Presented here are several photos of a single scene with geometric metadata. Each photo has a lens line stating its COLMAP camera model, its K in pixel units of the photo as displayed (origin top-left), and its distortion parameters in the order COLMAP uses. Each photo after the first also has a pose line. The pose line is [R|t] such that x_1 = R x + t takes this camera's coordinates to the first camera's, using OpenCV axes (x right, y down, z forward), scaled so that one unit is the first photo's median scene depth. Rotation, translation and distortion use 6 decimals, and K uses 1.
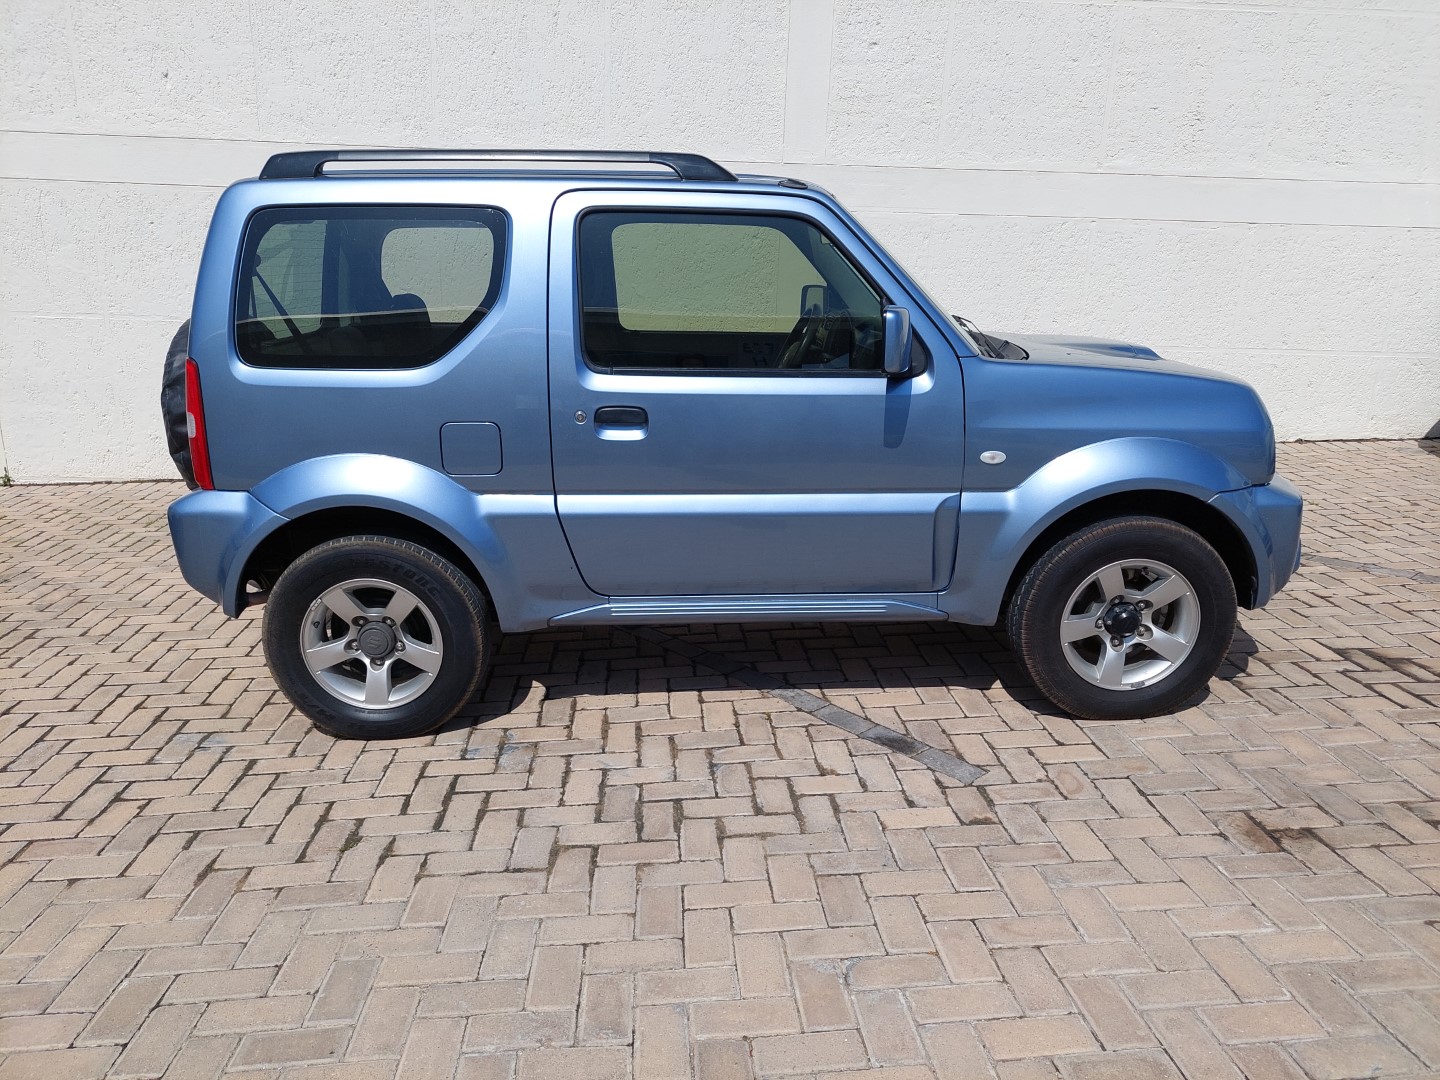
lens RADIAL K [[1047.0, 0, 709.6], [0, 1047.0, 533.4], [0, 0, 1]] dist [0.007817, -0.003024]
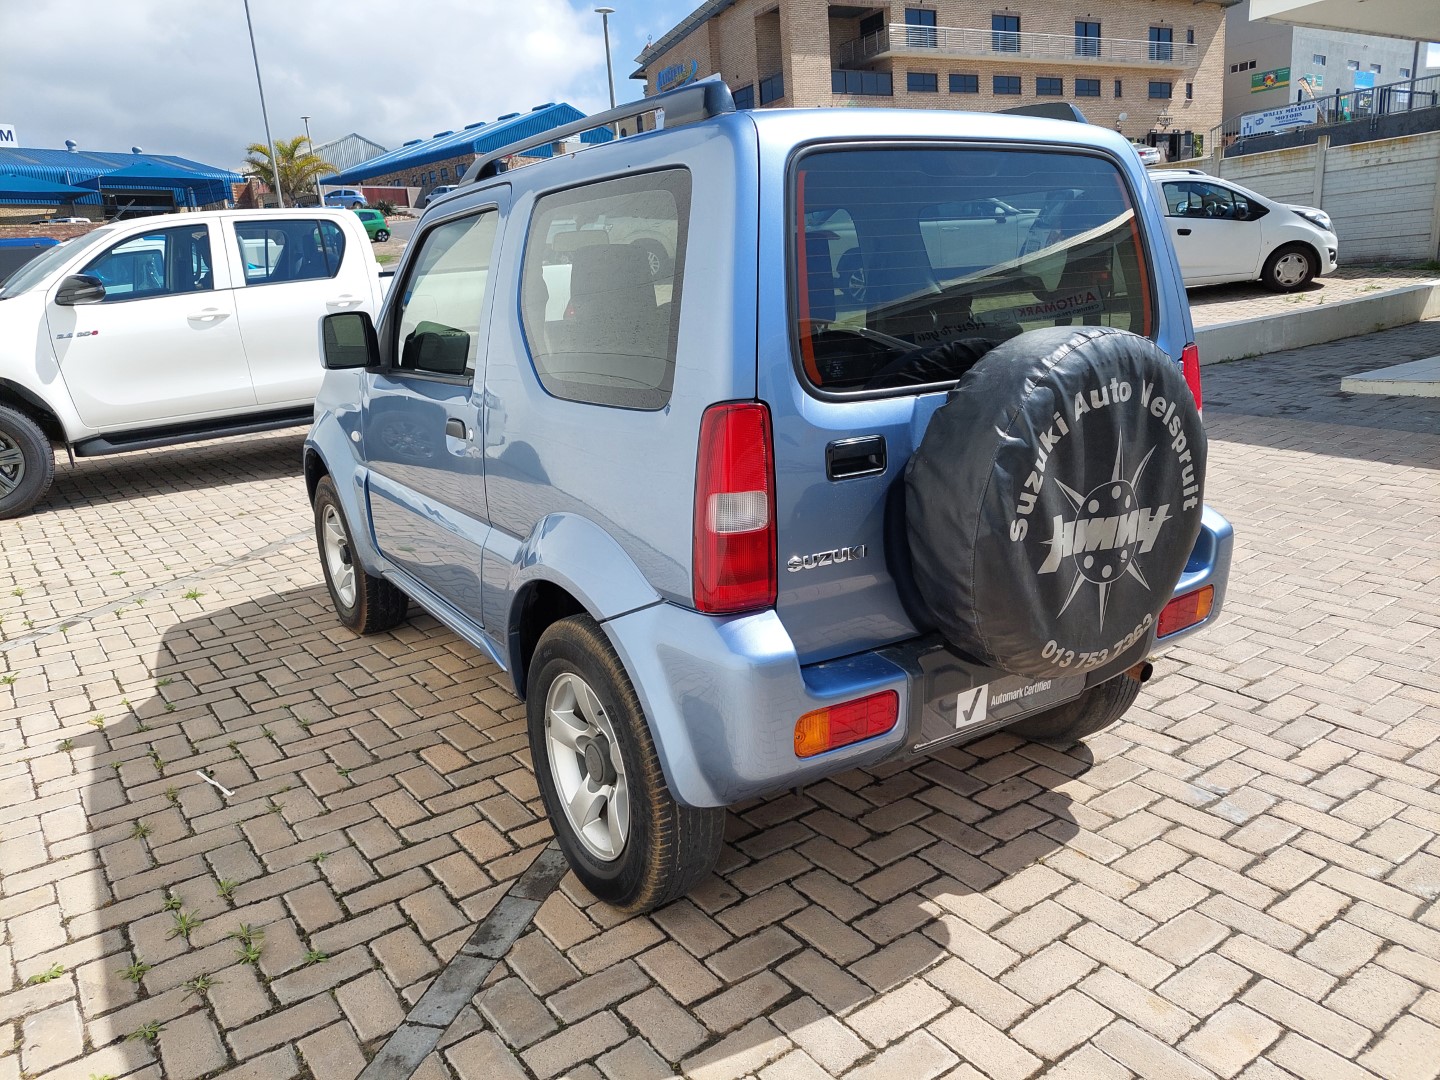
lens RADIAL K [[1065.6, 0, 728.7], [0, 1065.6, 539.6], [0, 0, 1]] dist [0.011651, -0.006532]
pose [[-0.536492, -0.174686, 0.825628, -0.877147], [0.278581, 0.886839, 0.368658, -0.377058], [-0.796598, 0.427787, -0.427118, 1.475987]]
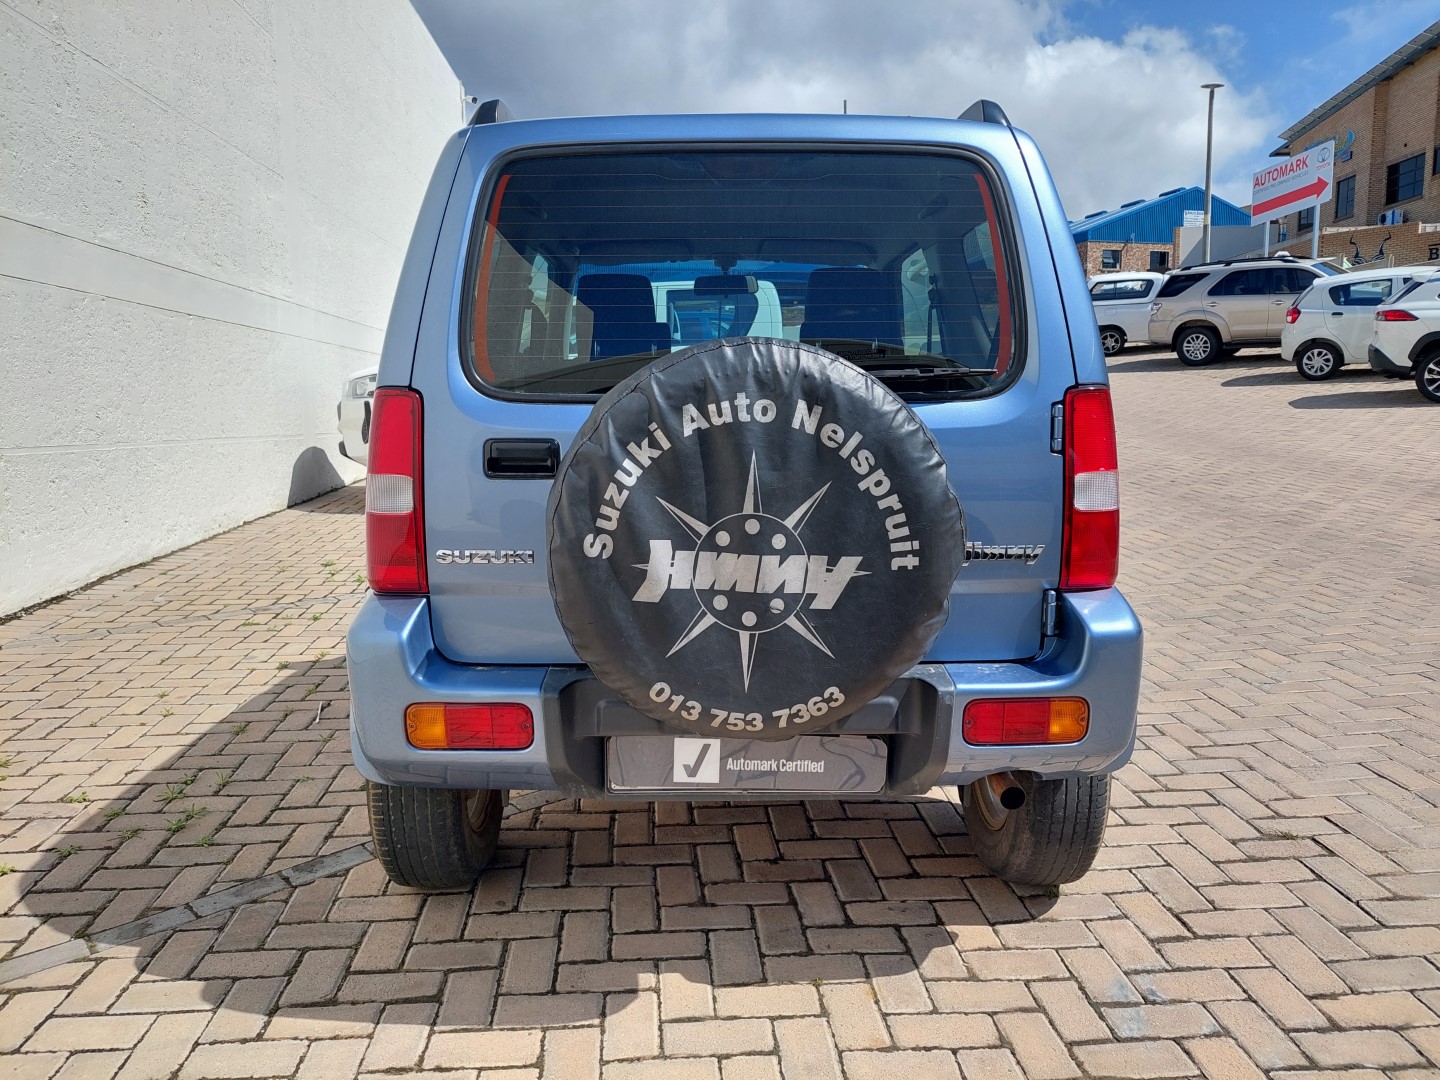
lens RADIAL K [[1081.6, 0, 717.1], [0, 1081.6, 513.7], [0, 0, 1]] dist [0.003464, 0.001415]
pose [[-0.001481, -0.122803, 0.992430, -1.005901], [0.276752, 0.953617, 0.118414, -0.202304], [-0.960940, 0.274833, 0.032574, 1.058194]]
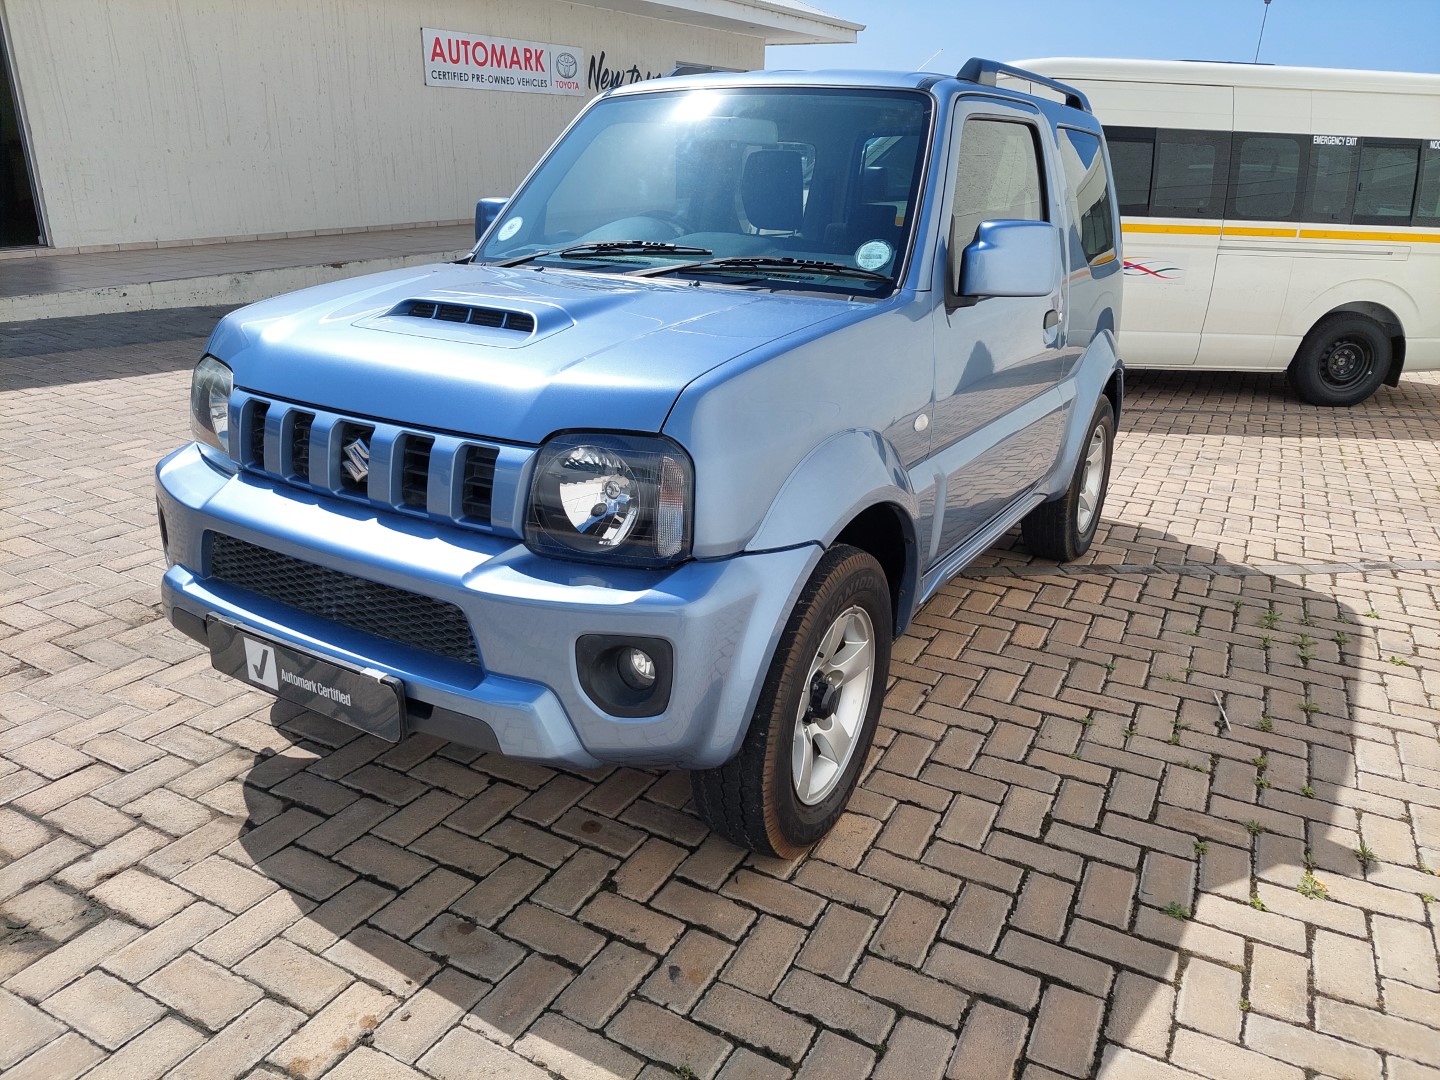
lens RADIAL K [[1047.0, 0, 709.6], [0, 1047.0, 533.4], [0, 0, 1]] dist [0.007817, -0.003024]
pose [[-0.529525, 0.267026, -0.805171, 0.862471], [-0.255864, 0.854684, 0.451717, -0.385999], [0.808787, 0.445210, -0.384254, 1.451368]]
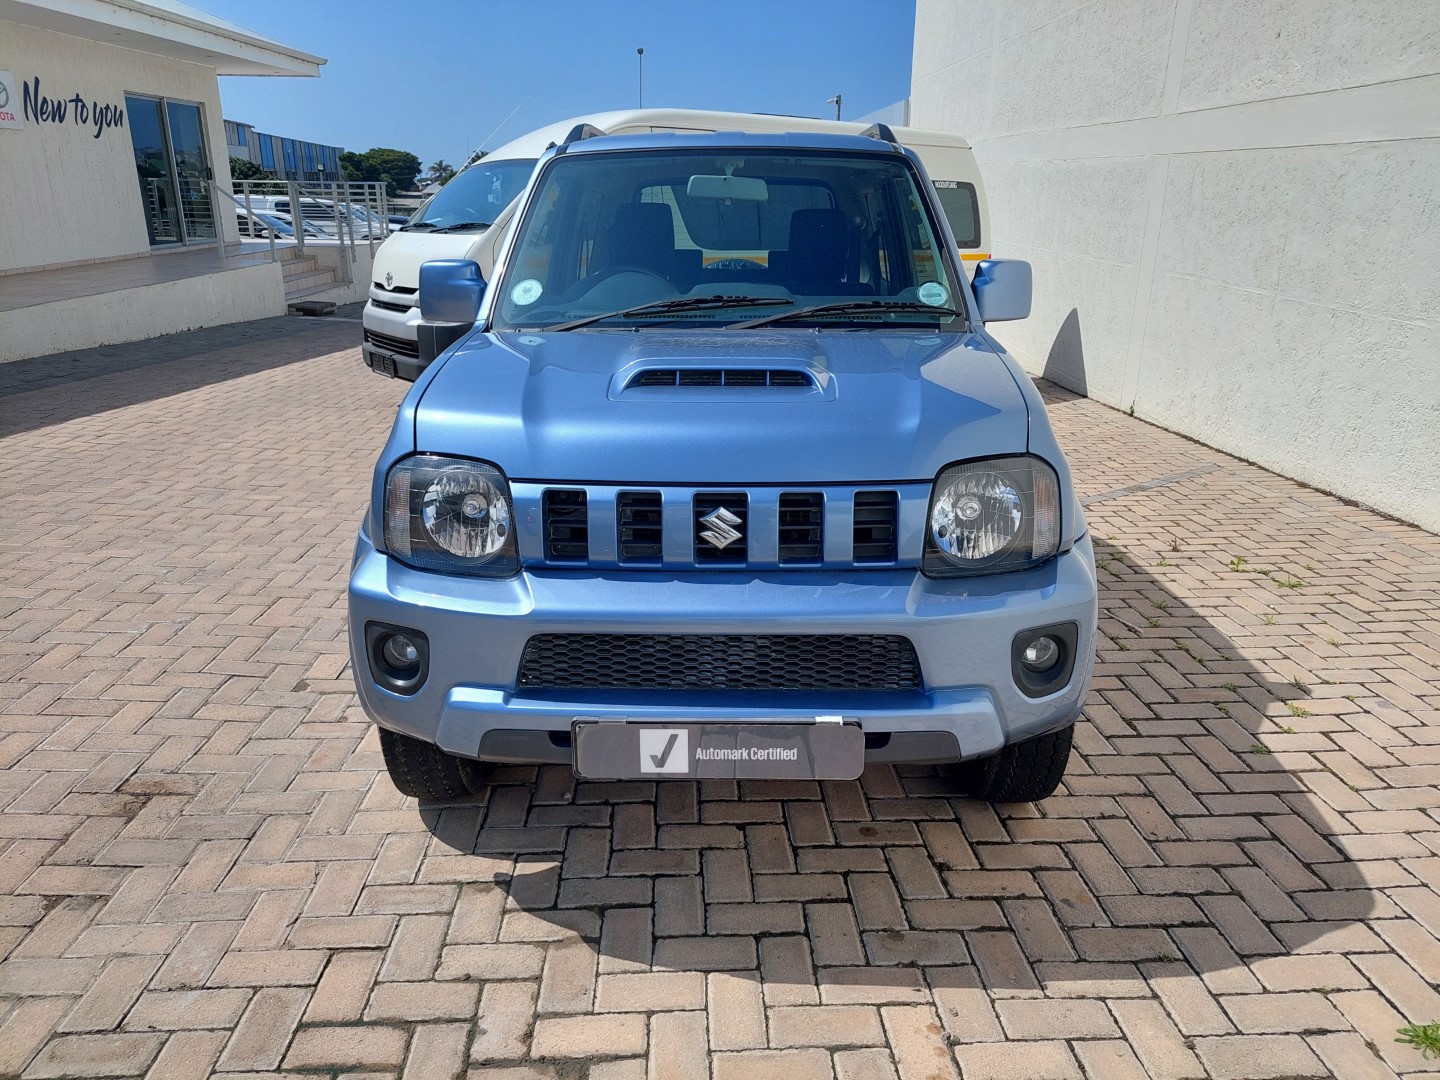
lens RADIAL K [[1065.6, 0, 728.7], [0, 1065.6, 539.6], [0, 0, 1]] dist [0.011651, -0.006532]
pose [[-0.013666, 0.296841, -0.954829, 1.054007], [-0.274422, 0.917138, 0.289052, -0.281405], [0.961512, 0.265977, 0.068926, 1.034765]]
